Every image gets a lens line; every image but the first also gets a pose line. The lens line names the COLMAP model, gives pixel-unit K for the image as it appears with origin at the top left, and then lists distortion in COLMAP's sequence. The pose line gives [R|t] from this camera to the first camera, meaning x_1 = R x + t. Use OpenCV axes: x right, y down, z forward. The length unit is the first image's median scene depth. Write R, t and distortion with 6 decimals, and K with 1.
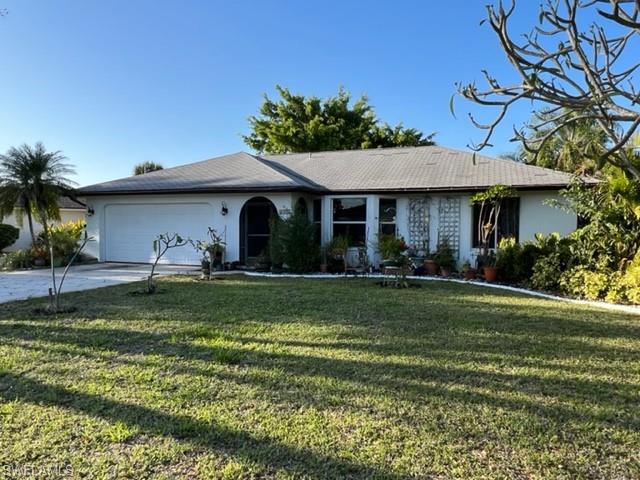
lens RADIAL K [[465.7, 0, 320.8], [0, 465.7, 241.3], [0, 0, 1]] dist [-0.001935, 0.000511]
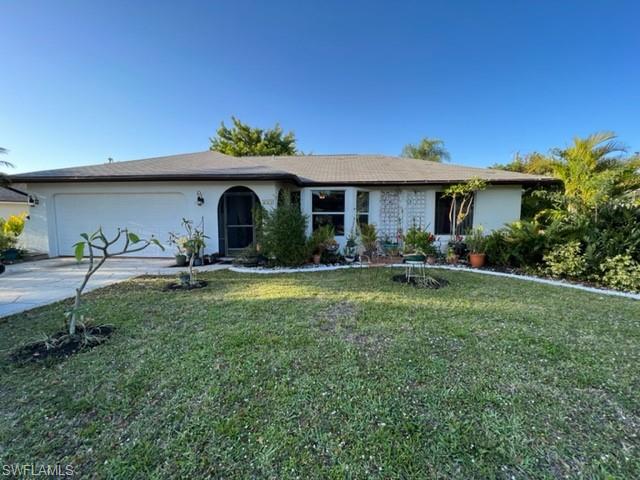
lens RADIAL K [[255.6, 0, 321.7], [0, 255.6, 234.0], [0, 0, 1]] dist [-0.002191, 0.000509]
pose [[0.962232, -0.021740, 0.271361, -0.115501], [0.013291, 0.999369, 0.032936, -0.011860], [-0.271906, -0.028086, 0.961914, 0.441302]]
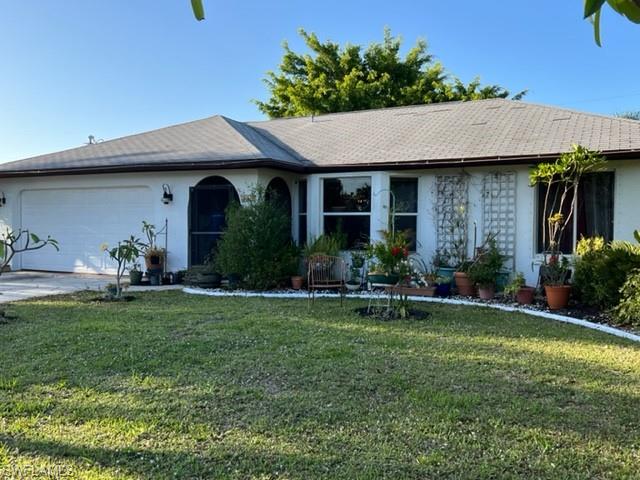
lens RADIAL K [[593.0, 0, 319.1], [0, 593.0, 237.9], [0, 0, 1]] dist [0.039450, 0.000000]
pose [[0.992299, 0.001802, -0.123854, 0.128160], [-0.002517, 0.999981, -0.005615, -0.001306], [0.123842, 0.005884, 0.992285, 0.158588]]
